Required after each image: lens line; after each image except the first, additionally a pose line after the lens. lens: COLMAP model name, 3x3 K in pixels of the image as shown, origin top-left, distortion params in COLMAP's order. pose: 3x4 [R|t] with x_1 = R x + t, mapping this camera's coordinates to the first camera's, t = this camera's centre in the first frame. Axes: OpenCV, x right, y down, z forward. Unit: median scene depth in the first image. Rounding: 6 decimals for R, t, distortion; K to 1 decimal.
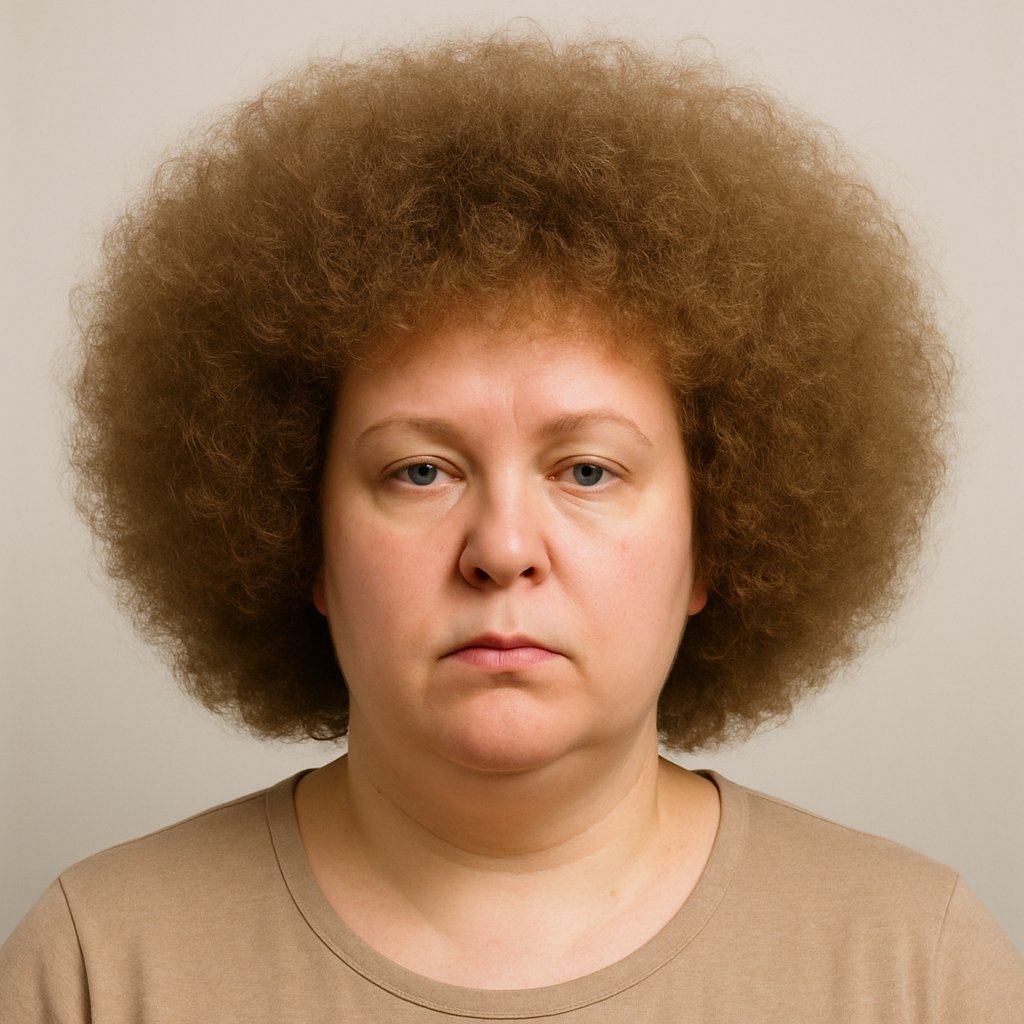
lens RADIAL K [[812.4, 0, 512.0], [0, 812.4, 512.0], [0, 0, 1]] dist [-0.003556, 0.000202]
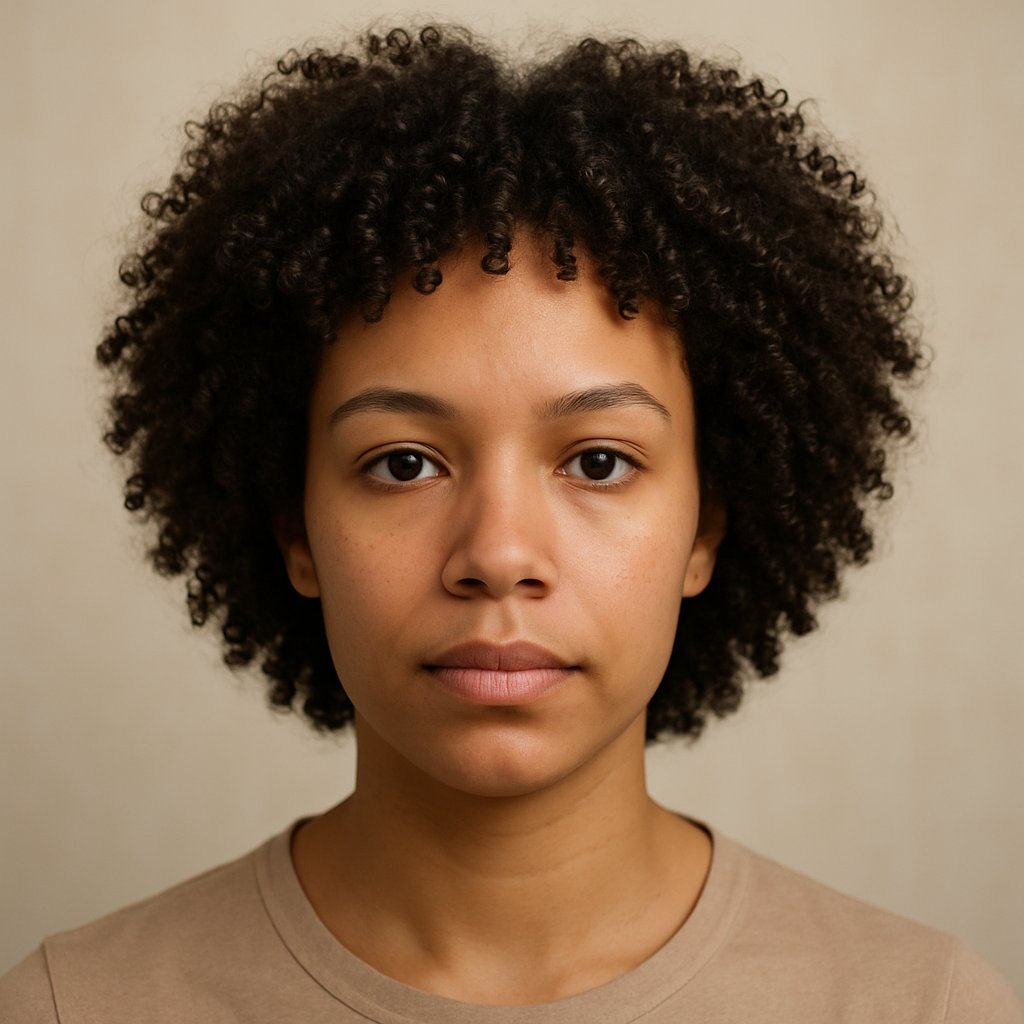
lens RADIAL K [[812.4, 0, 512.0], [0, 812.4, 512.0], [0, 0, 1]] dist [-0.003556, 0.000202]
pose [[1.000000, 0.000107, -0.000187, 0.003984], [-0.000107, 1.000000, -0.000072, 0.001123], [0.000187, 0.000072, 1.000000, 0.158274]]
